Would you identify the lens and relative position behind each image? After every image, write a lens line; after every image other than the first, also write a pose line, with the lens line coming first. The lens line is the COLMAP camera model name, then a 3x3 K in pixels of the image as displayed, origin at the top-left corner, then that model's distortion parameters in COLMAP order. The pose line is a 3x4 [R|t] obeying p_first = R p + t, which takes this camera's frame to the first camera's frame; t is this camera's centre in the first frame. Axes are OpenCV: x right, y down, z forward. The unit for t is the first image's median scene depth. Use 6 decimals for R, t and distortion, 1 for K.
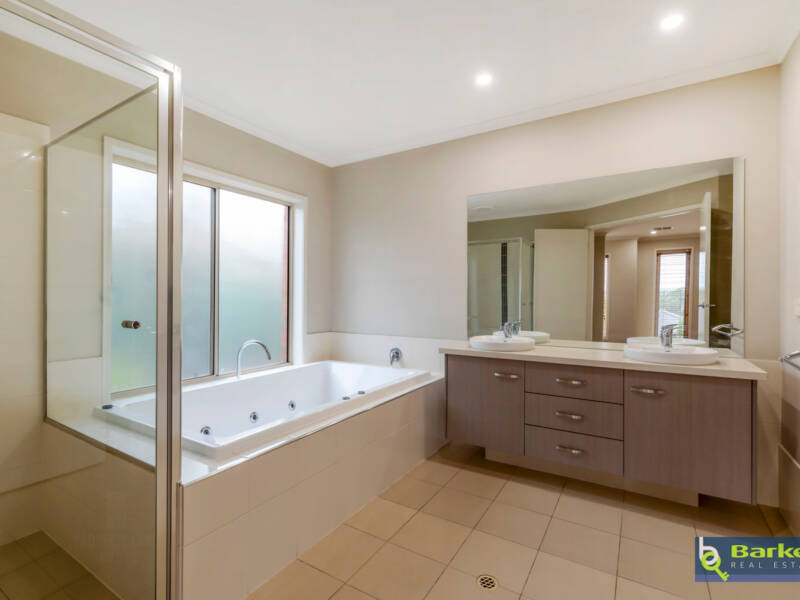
lens RADIAL K [[387.0, 0, 399.4], [0, 387.0, 297.7], [0, 0, 1]] dist [-0.001265, 0.000501]
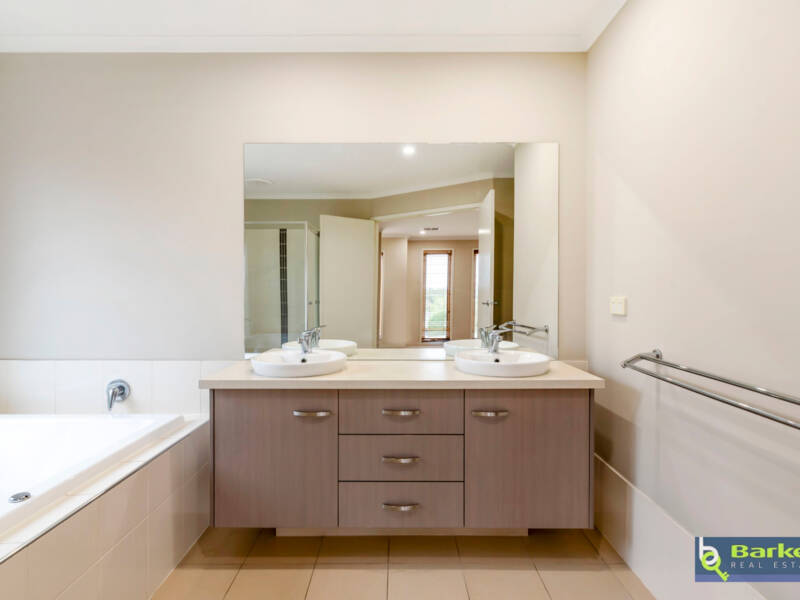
lens RADIAL K [[431.9, 0, 400.0], [0, 431.9, 300.0], [0, 0, 1]] dist [-0.014513, 0.000563]
pose [[0.854954, -0.004785, 0.518681, 0.020319], [-0.000663, 0.999947, 0.010318, 0.000433], [-0.518703, -0.009165, 0.854906, 0.232410]]
